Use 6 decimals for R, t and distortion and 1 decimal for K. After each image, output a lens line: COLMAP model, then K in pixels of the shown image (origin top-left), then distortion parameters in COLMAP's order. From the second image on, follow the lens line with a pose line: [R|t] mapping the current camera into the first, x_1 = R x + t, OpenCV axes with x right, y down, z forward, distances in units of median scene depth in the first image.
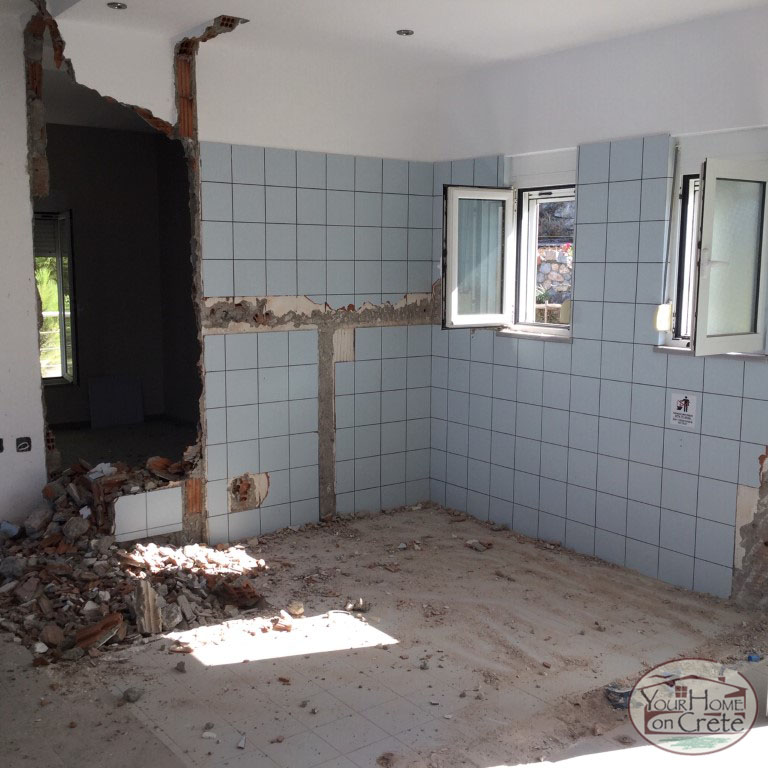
lens RADIAL K [[927.5, 0, 383.2], [0, 927.5, 382.9], [0, 0, 1]] dist [0.058826, 0.000000]
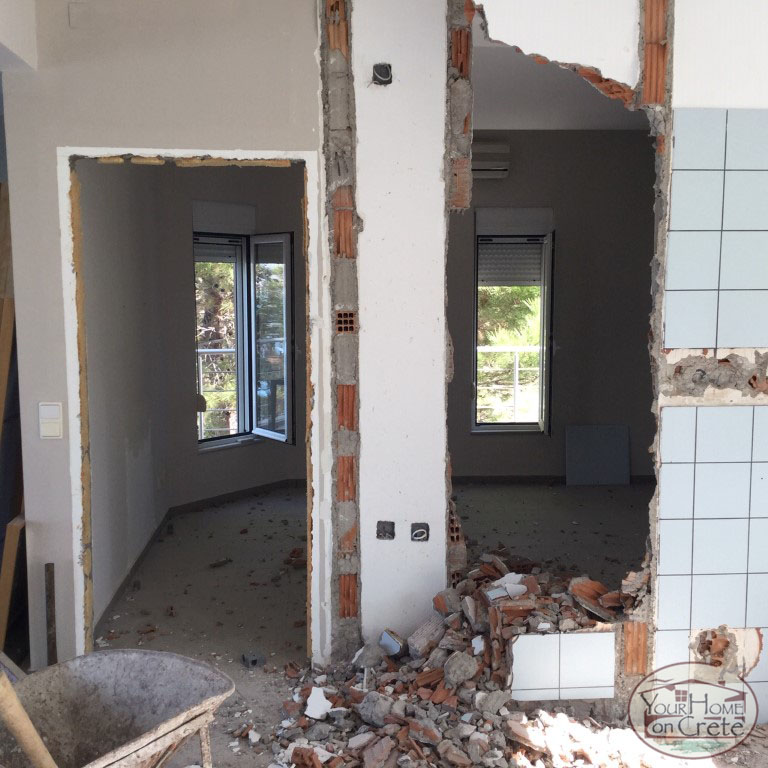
lens RADIAL K [[927.5, 0, 381.9], [0, 927.5, 380.8], [0, 0, 1]] dist [0.058826, 0.000000]
pose [[0.844493, 0.051839, -0.533052, -0.011530], [-0.066862, 0.997723, -0.008898, -0.050410], [0.531377, 0.043156, 0.846036, 0.343930]]
